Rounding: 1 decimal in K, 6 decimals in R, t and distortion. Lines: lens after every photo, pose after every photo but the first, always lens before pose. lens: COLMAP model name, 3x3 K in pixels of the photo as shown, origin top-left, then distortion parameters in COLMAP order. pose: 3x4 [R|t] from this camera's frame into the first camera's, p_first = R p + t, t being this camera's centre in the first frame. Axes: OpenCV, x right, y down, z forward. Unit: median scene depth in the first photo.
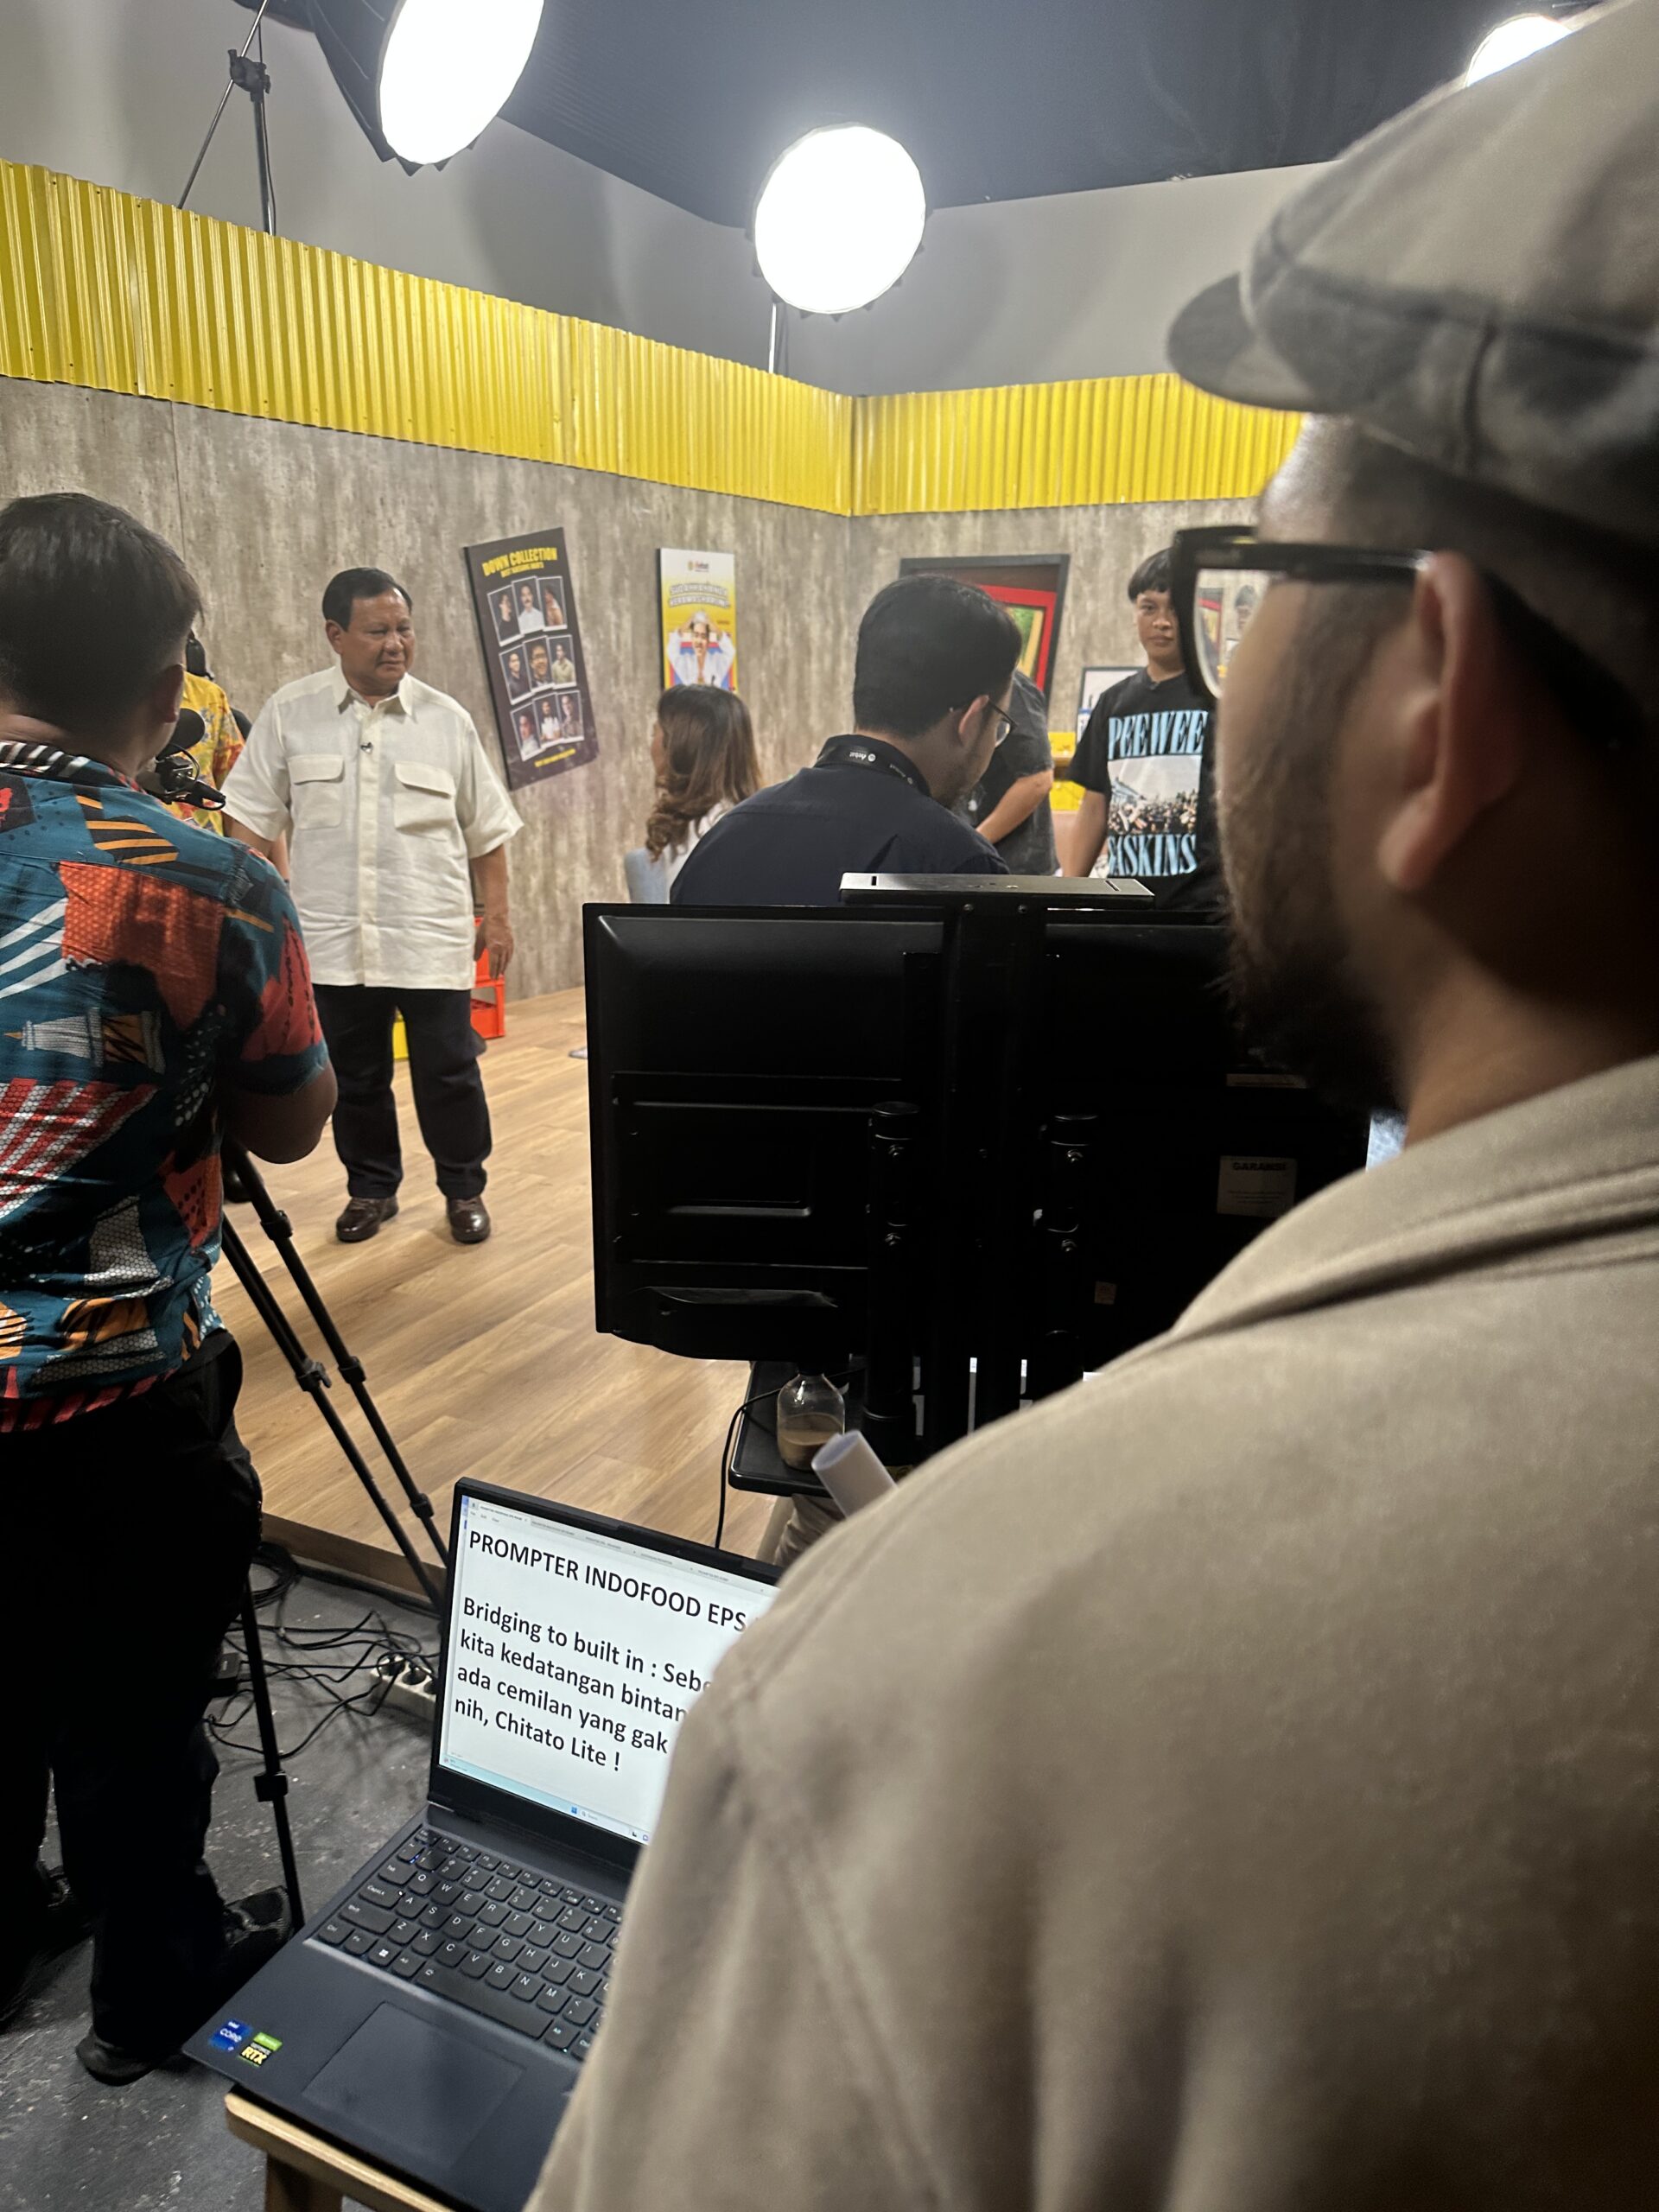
lens RADIAL K [[1583.7, 0, 812.8], [0, 1583.7, 1116.0], [0, 0, 1]] dist [0.064542, -0.092870]
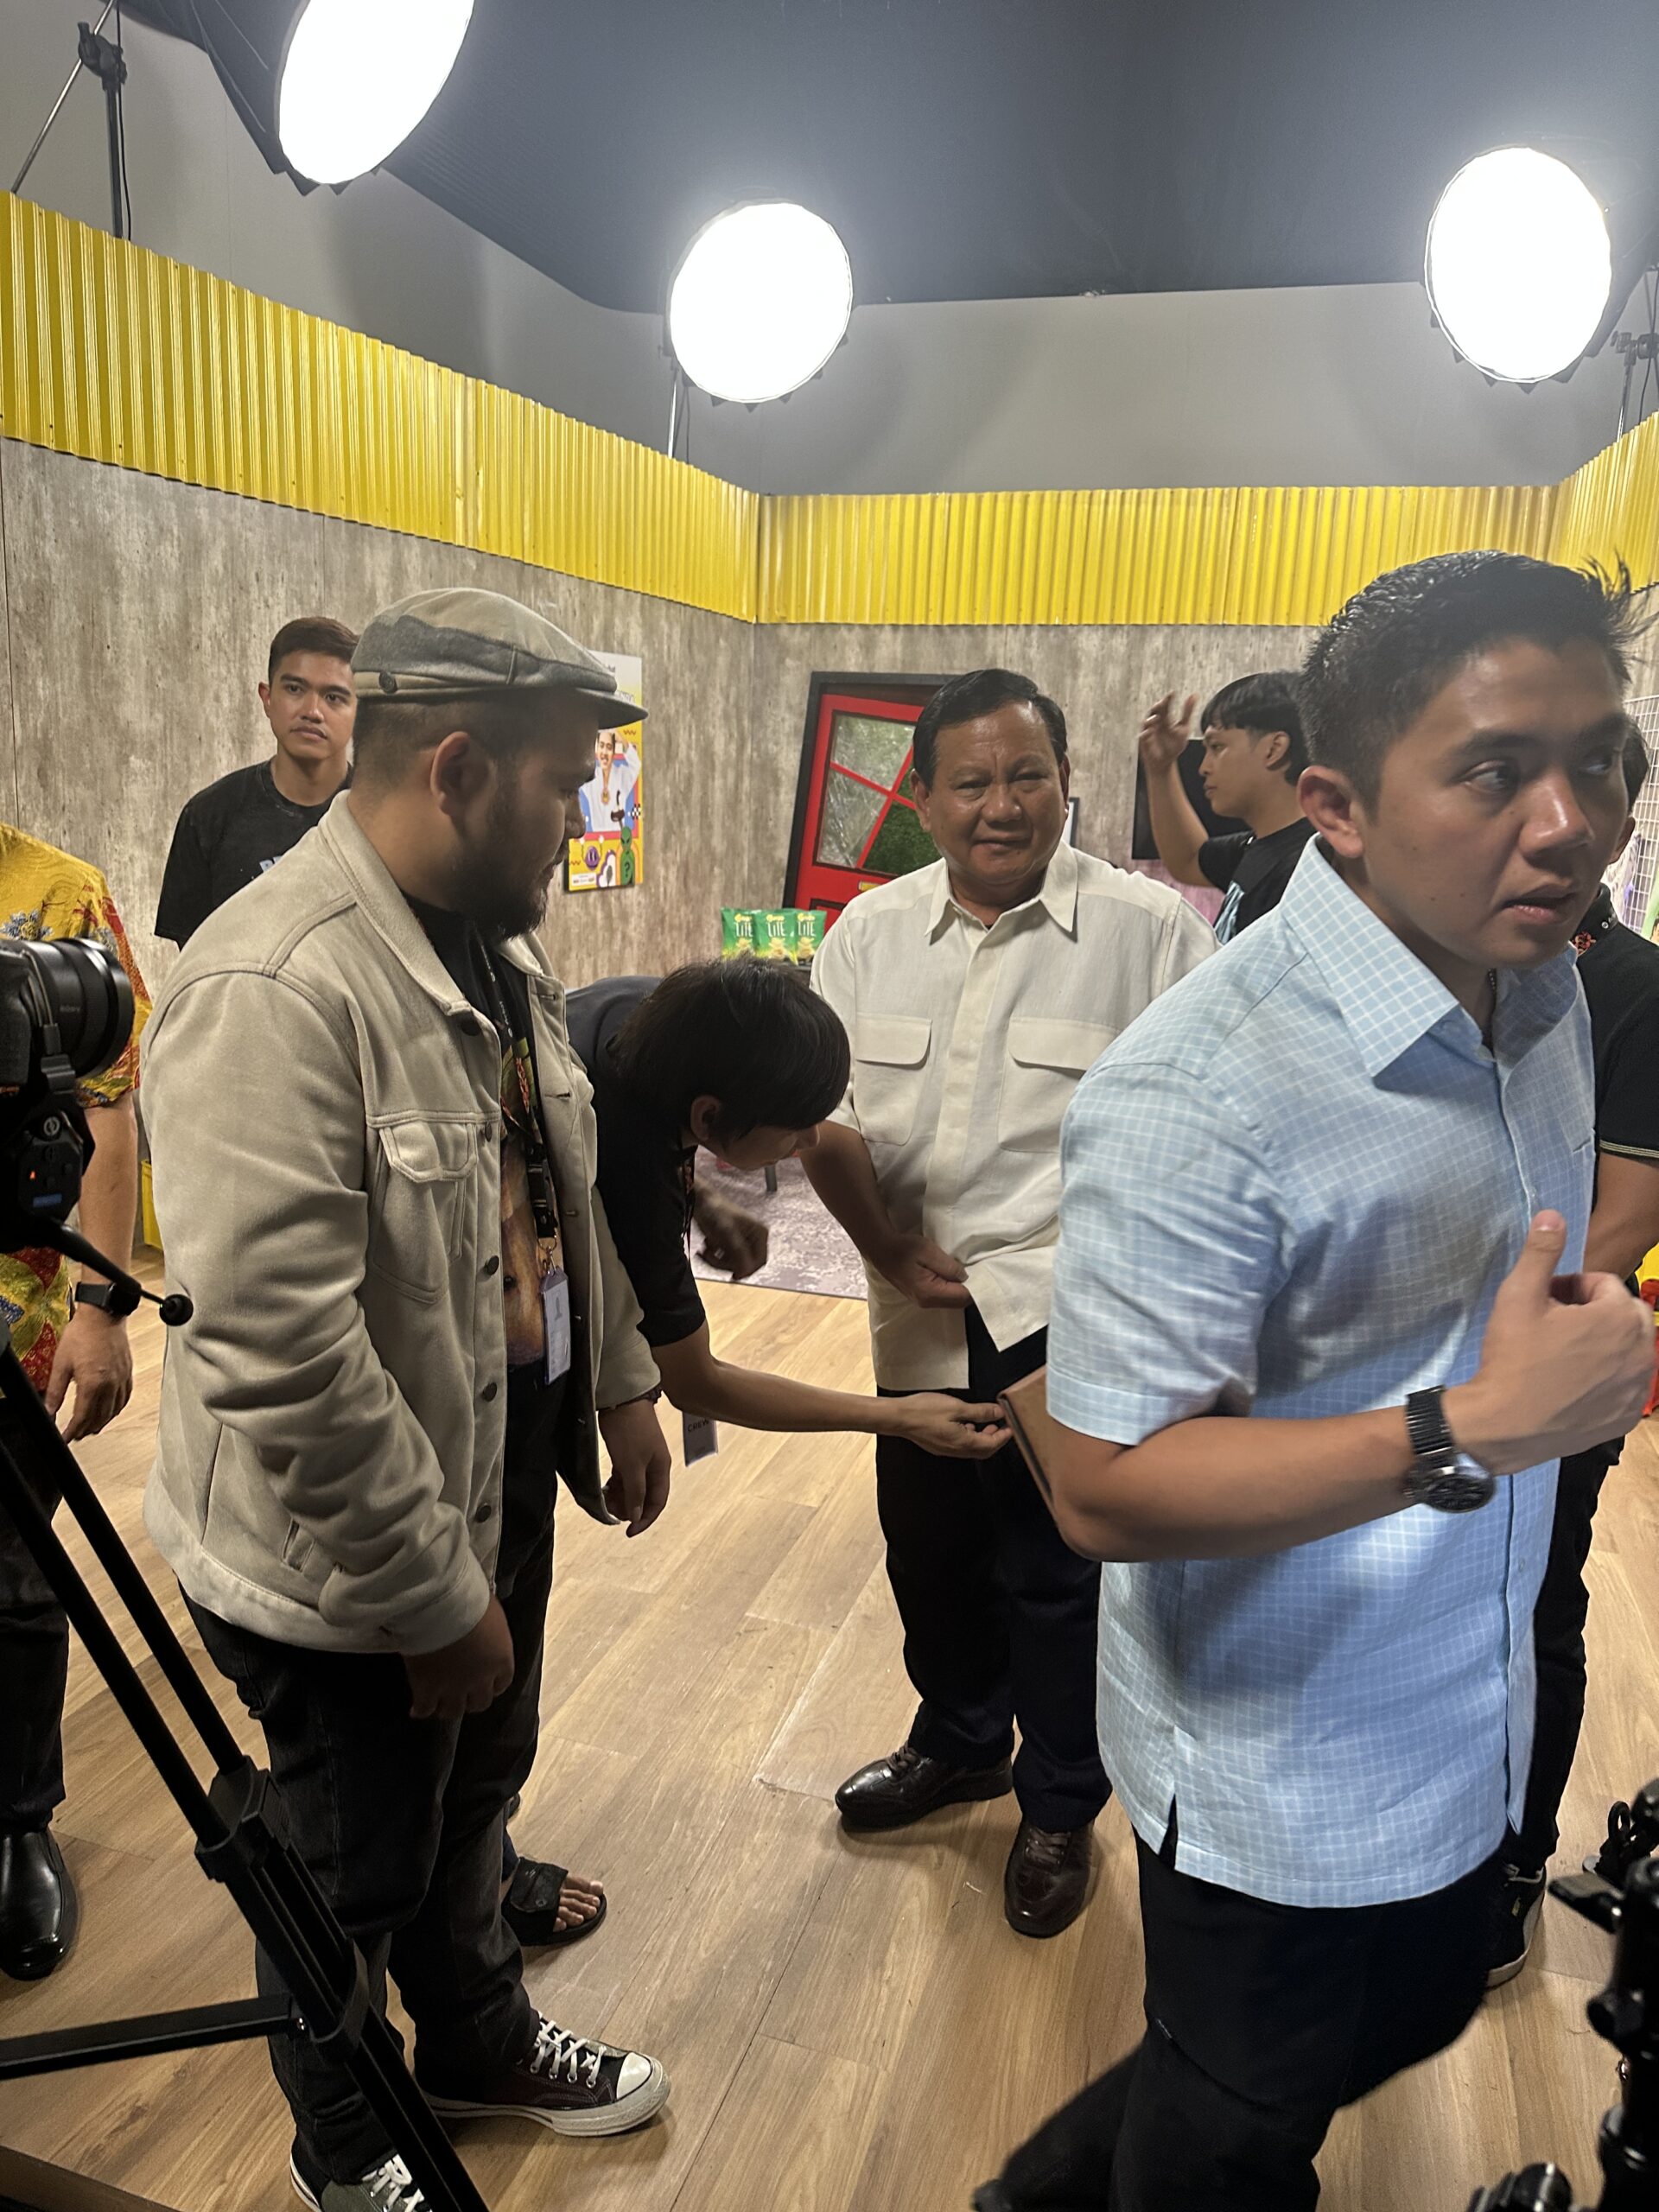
lens RADIAL K [[1583.7, 0, 818.7], [0, 1583.7, 1111.3], [0, 0, 1]] dist [0.064542, -0.092870]
pose [[0.989927, 0.008619, 0.141319, -0.076244], [0.000176, 0.998070, -0.062102, -0.046375], [-0.141581, 0.061501, 0.988014, 0.128603]]
